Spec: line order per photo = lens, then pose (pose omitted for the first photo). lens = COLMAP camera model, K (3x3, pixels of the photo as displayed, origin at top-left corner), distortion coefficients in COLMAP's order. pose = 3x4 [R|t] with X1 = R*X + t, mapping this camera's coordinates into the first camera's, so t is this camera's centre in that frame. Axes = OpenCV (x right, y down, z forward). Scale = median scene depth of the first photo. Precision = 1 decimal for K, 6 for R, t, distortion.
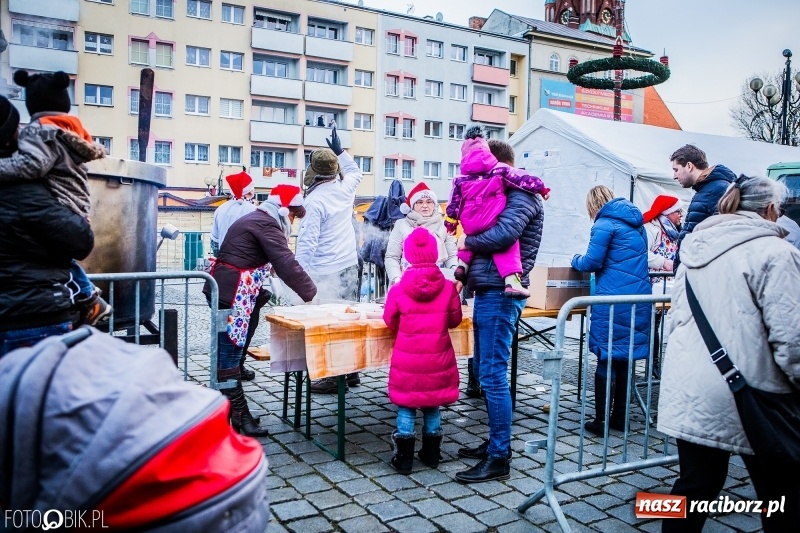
lens RADIAL K [[804.2, 0, 372.6], [0, 804.2, 266.1], [0, 0, 1]] dist [-0.013604, 0.154379]
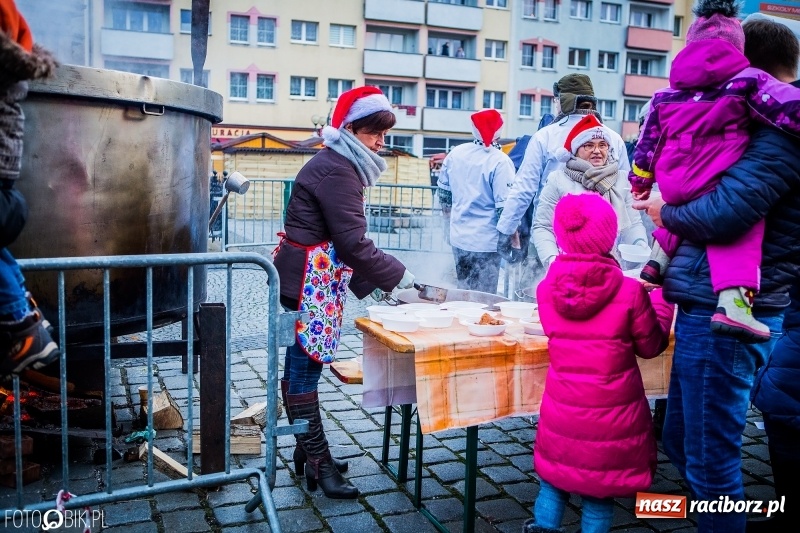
lens RADIAL K [[804.2, 0, 372.6], [0, 804.2, 266.1], [0, 0, 1]] dist [-0.013604, 0.154379]
pose [[0.988834, 0.028439, -0.146283, -0.022594], [-0.018140, 0.997293, 0.071263, -0.023750], [0.147914, -0.067814, 0.986673, 0.312688]]
